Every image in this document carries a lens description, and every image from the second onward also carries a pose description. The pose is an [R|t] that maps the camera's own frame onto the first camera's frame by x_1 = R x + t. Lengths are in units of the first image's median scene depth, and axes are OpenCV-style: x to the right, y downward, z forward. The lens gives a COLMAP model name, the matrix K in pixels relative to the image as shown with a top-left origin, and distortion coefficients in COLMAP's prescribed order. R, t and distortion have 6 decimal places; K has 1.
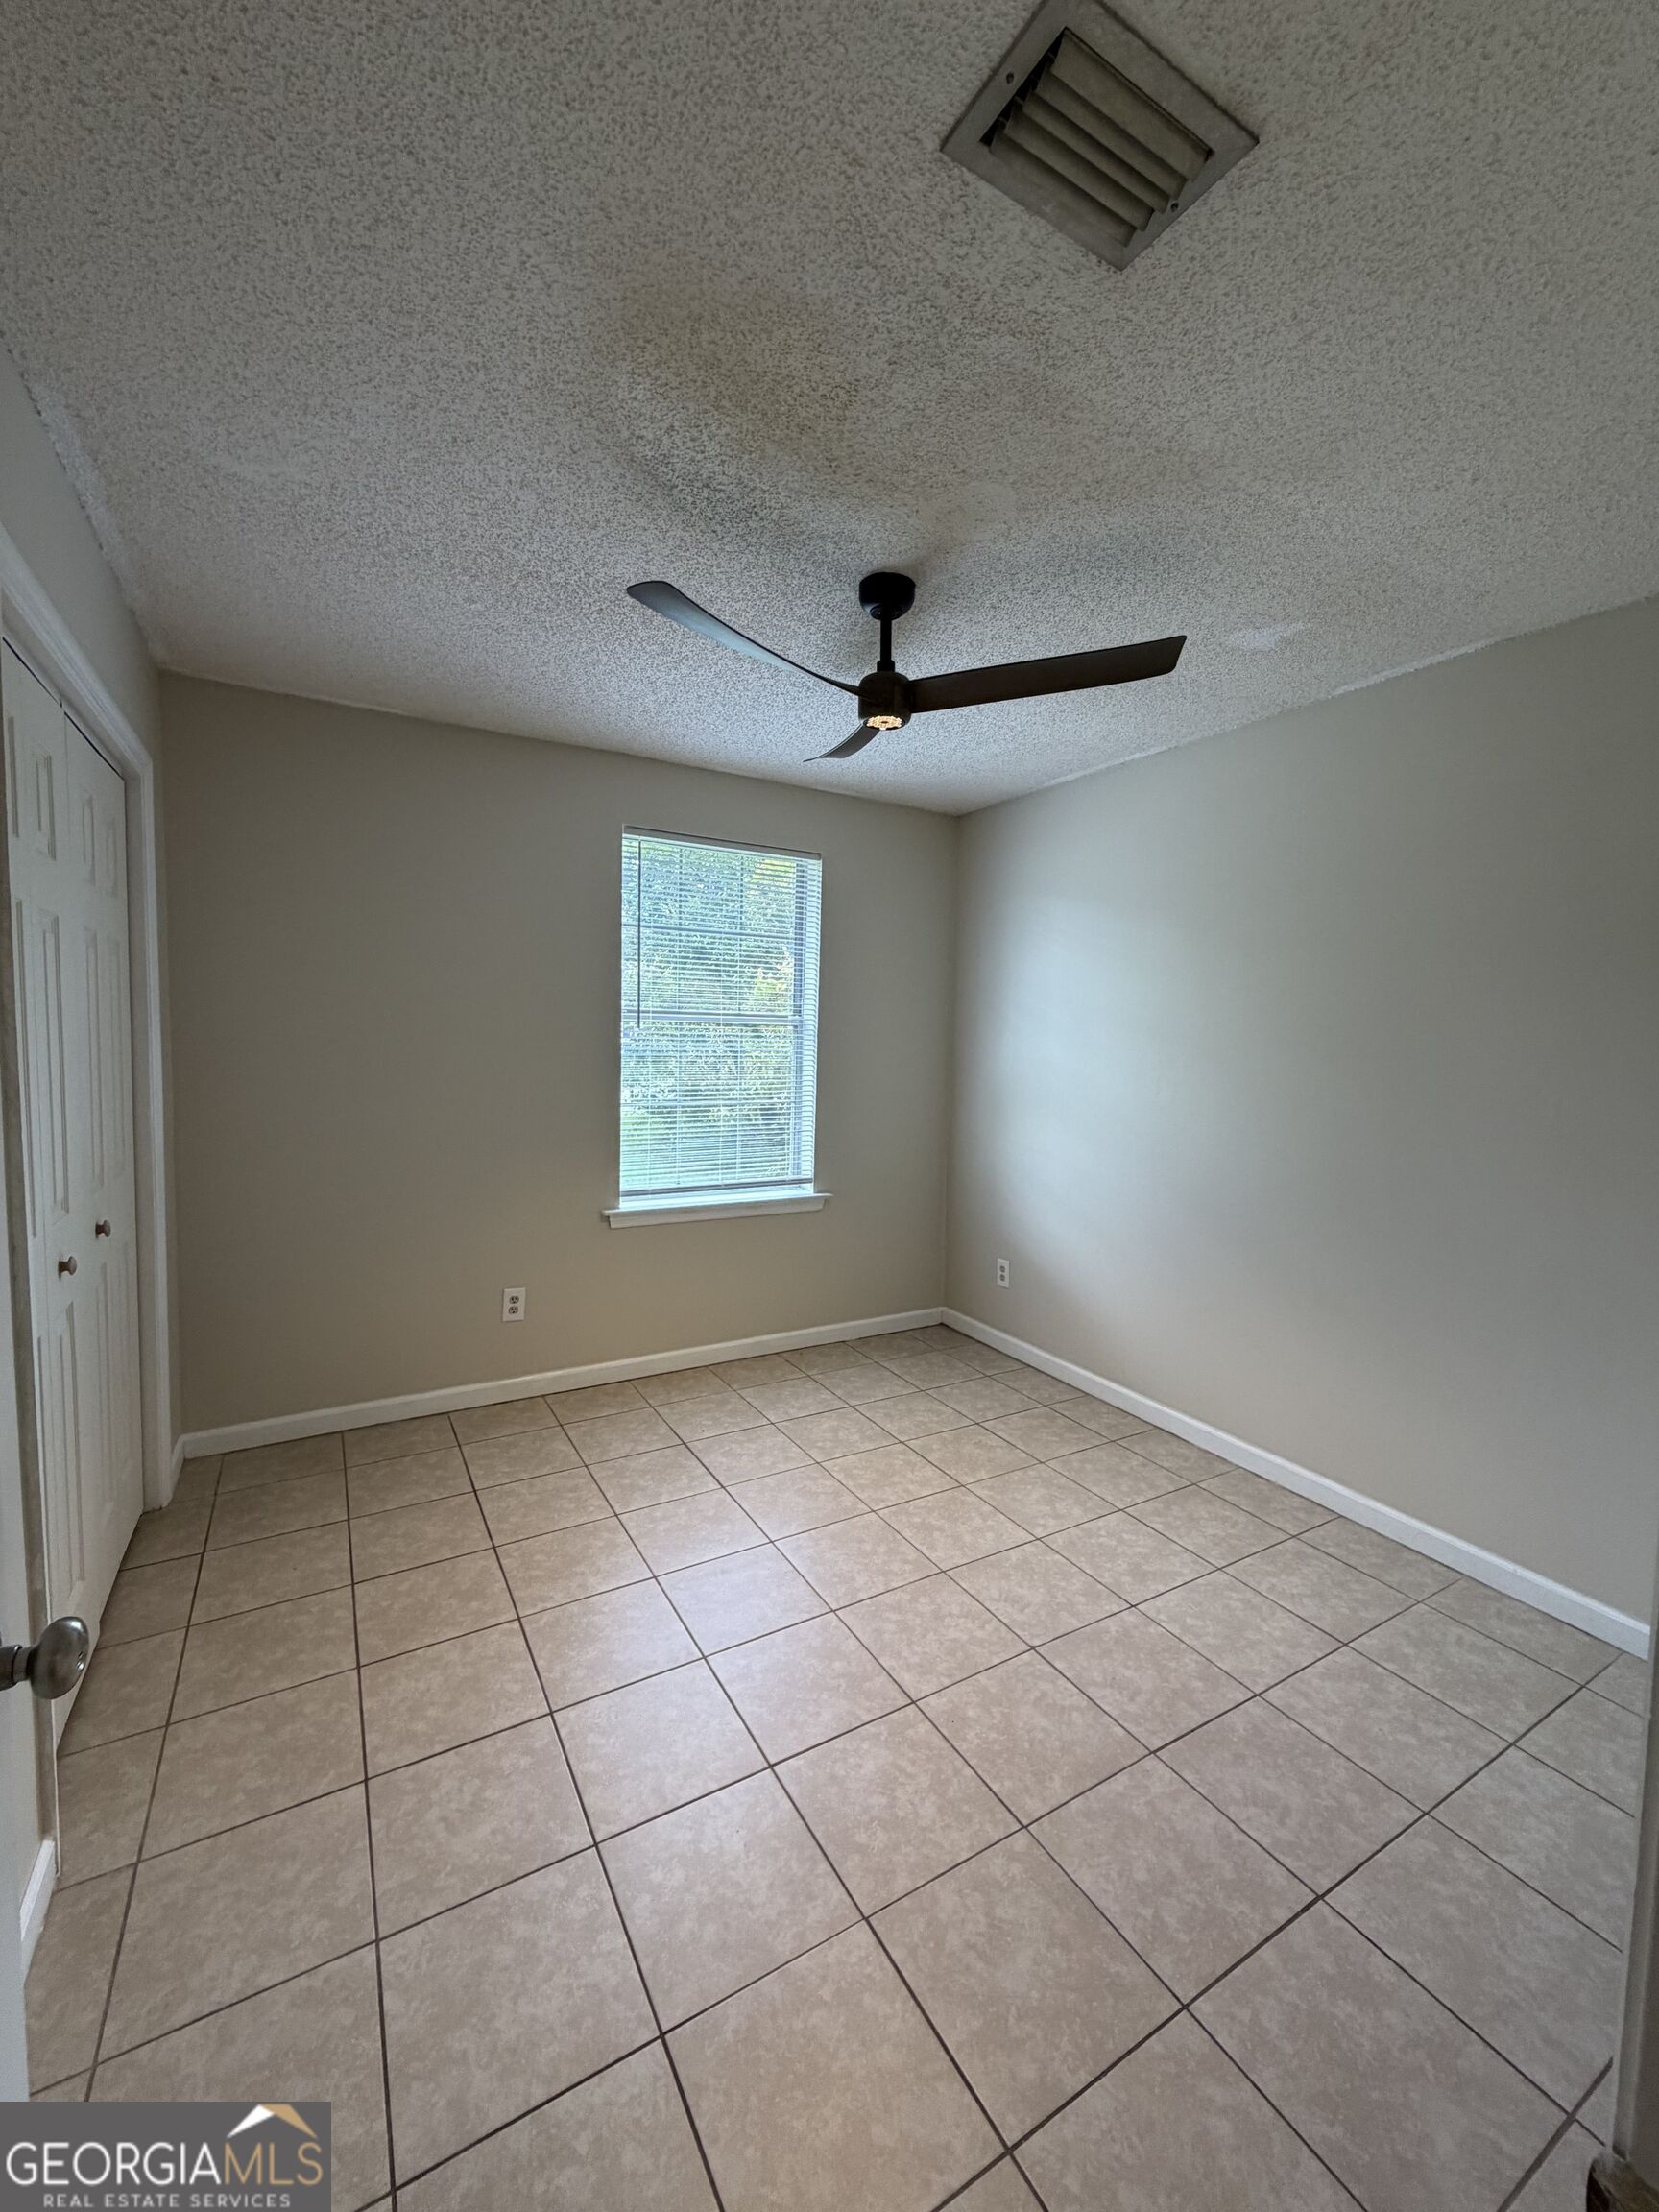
lens RADIAL K [[880.6, 0, 834.9], [0, 880.6, 1093.0], [0, 0, 1]] dist [-0.000248, -0.000017]
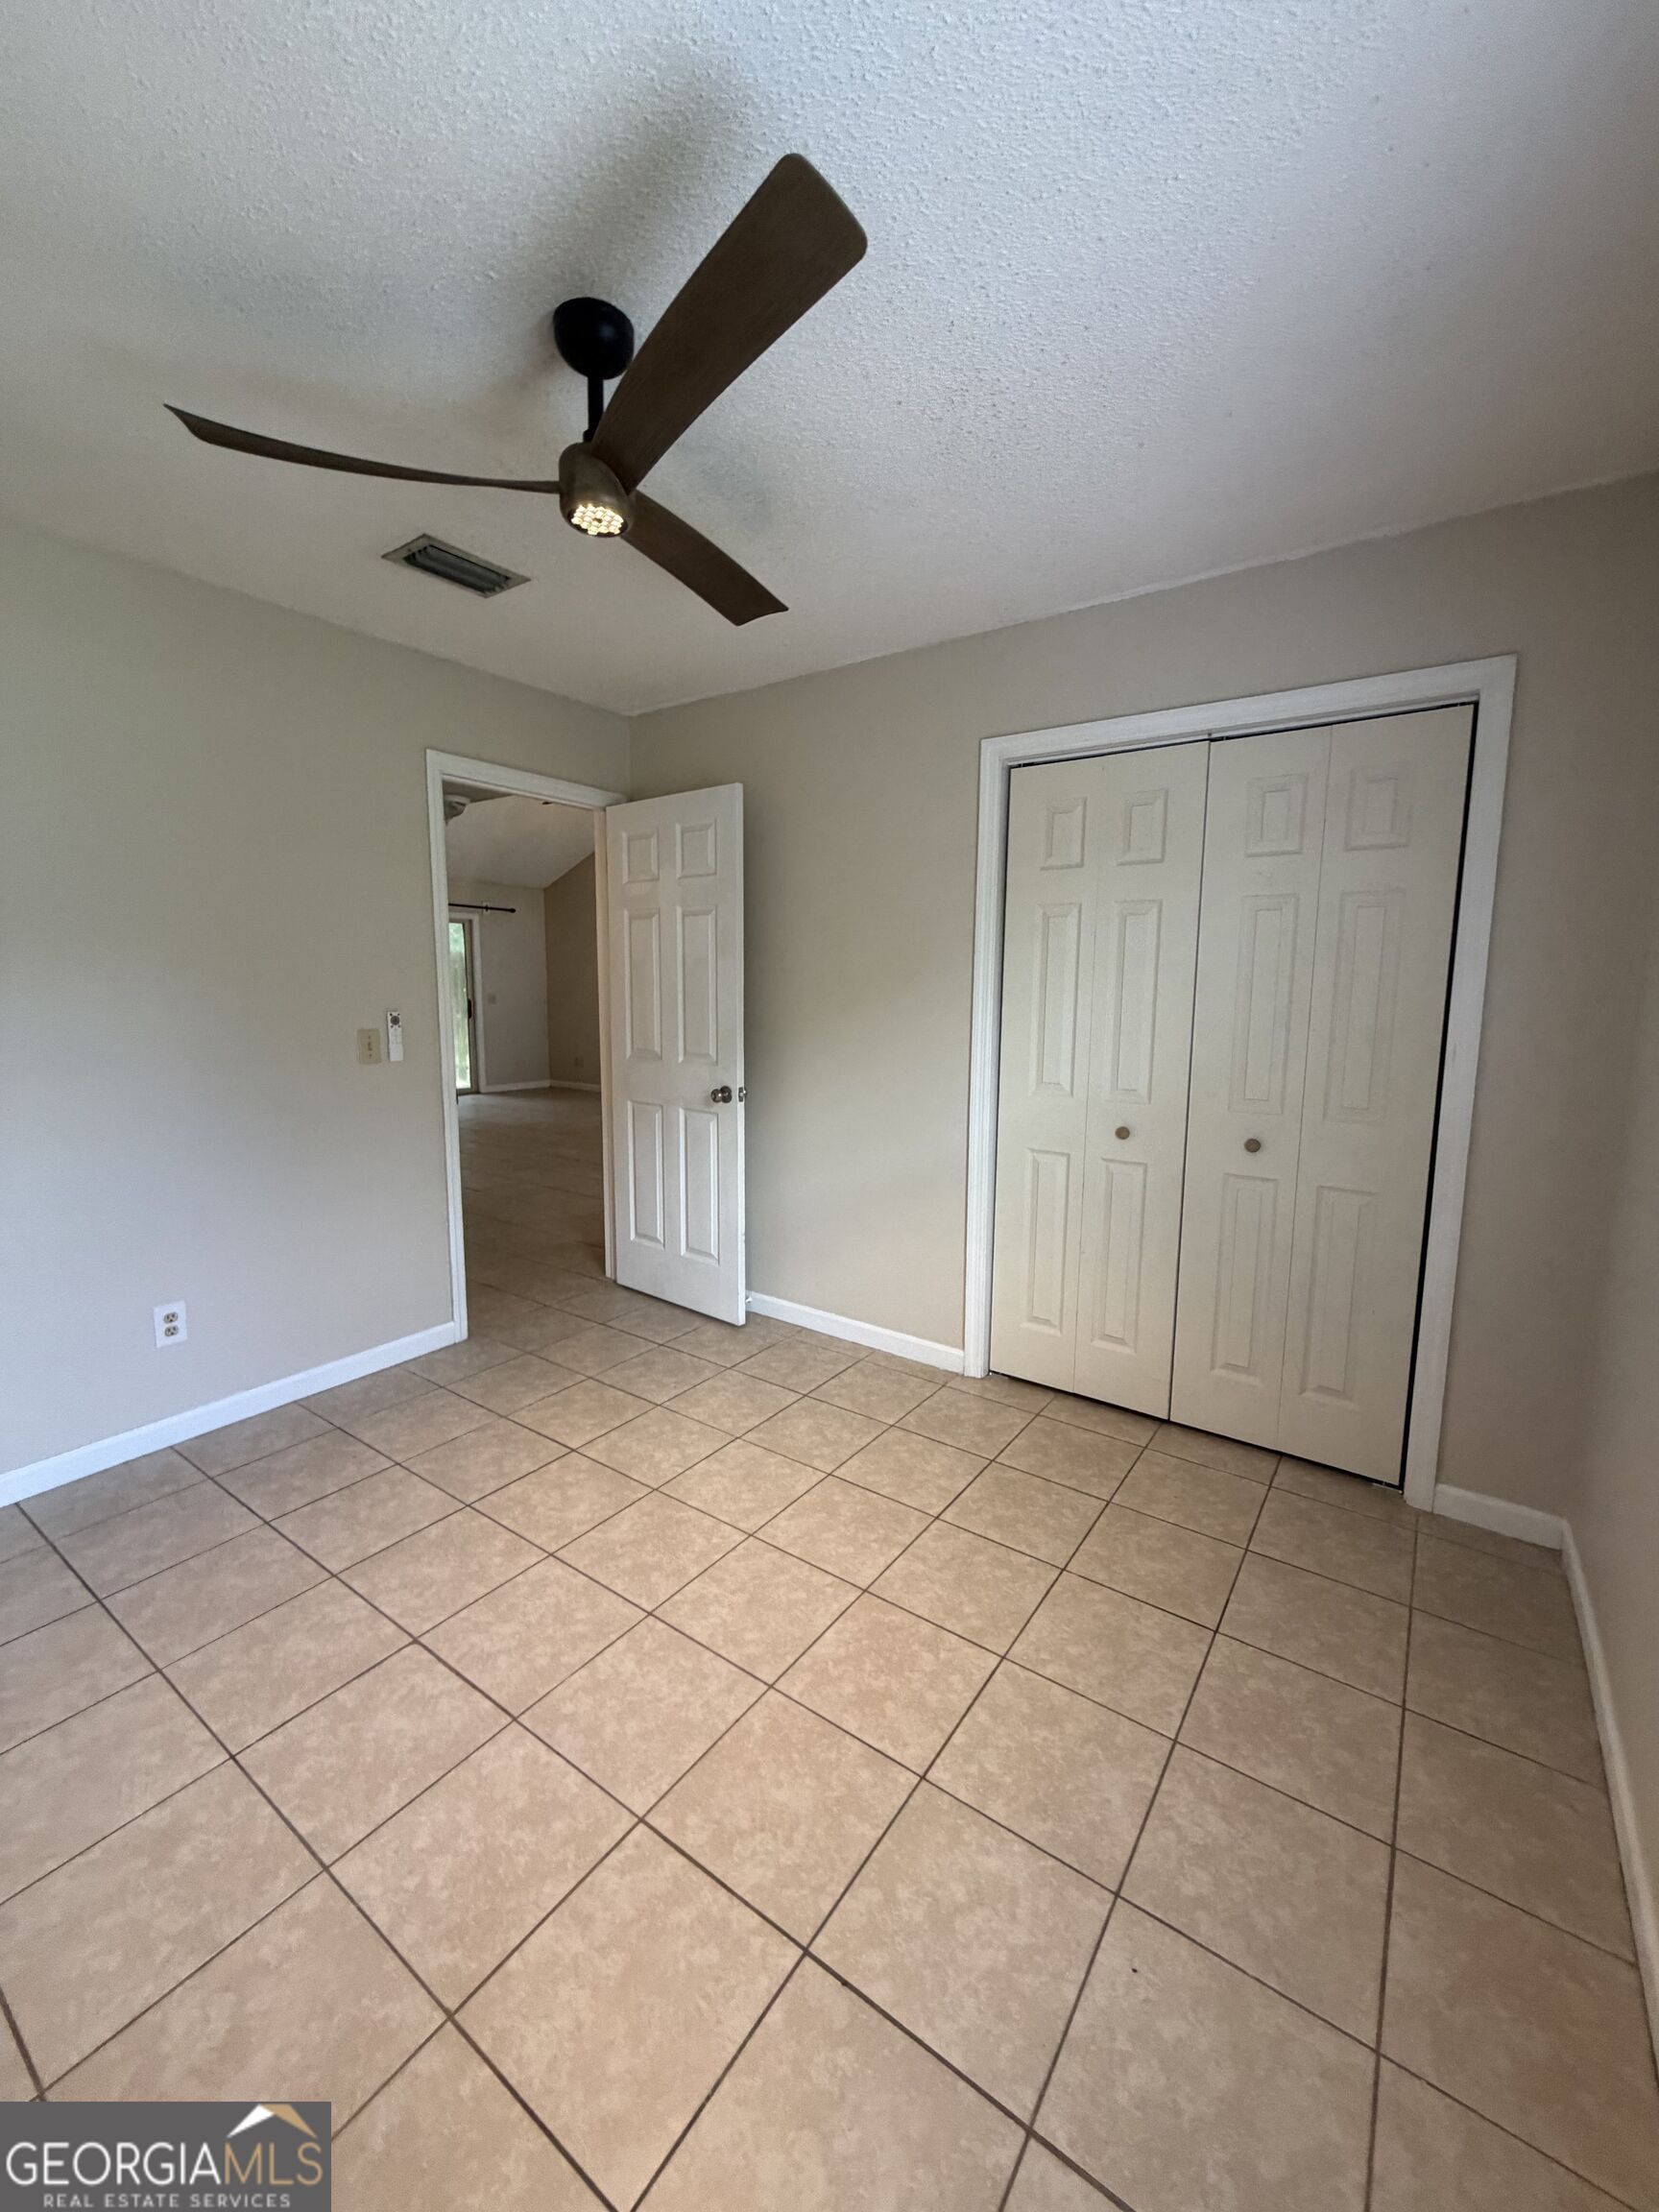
lens RADIAL K [[880.6, 0, 837.4], [0, 880.6, 1092.7], [0, 0, 1]] dist [-0.000248, -0.000017]
pose [[-0.908088, 0.020605, -0.418273, 0.173423], [-0.059140, 0.982470, 0.176794, -0.088551], [0.414583, 0.185281, -0.890950, 1.647775]]
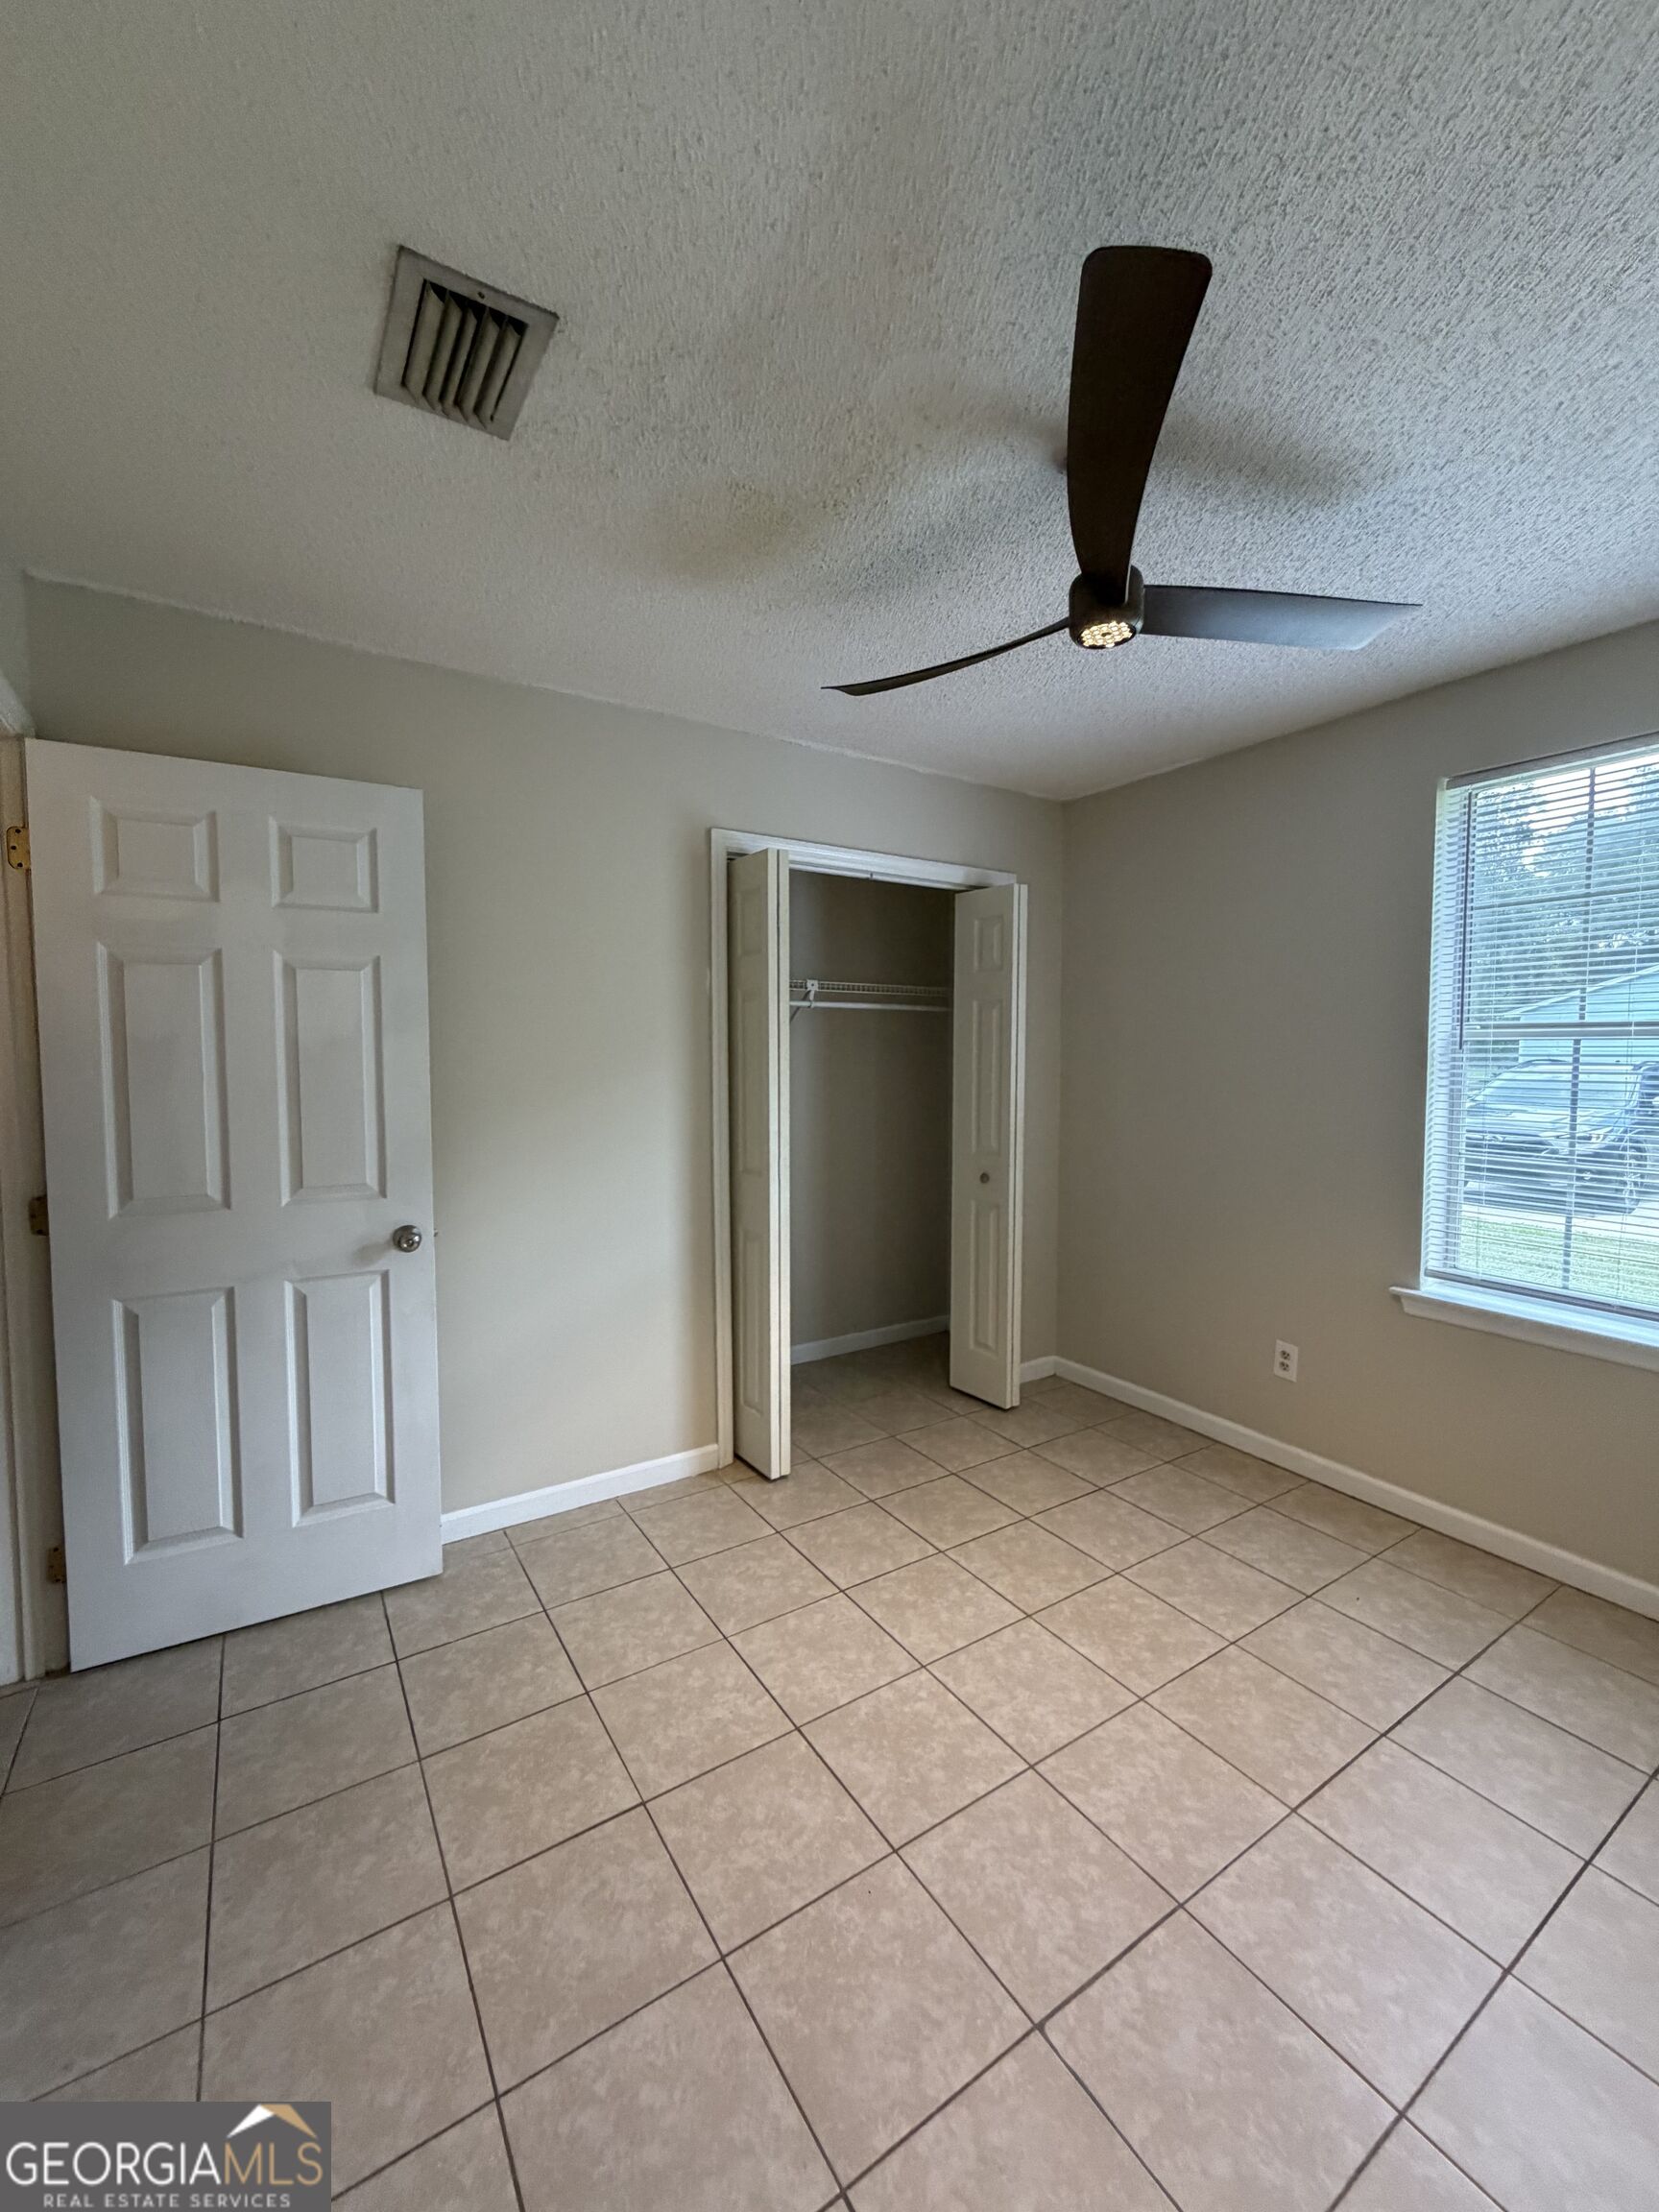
lens RADIAL K [[880.6, 0, 829.7], [0, 880.6, 1093.3], [0, 0, 1]] dist [-0.000248, -0.000017]
pose [[0.045690, 0.027093, -0.998588, 0.724820], [-0.066633, 0.997489, 0.024014, -0.032102], [0.996731, 0.065441, 0.047381, 0.685663]]
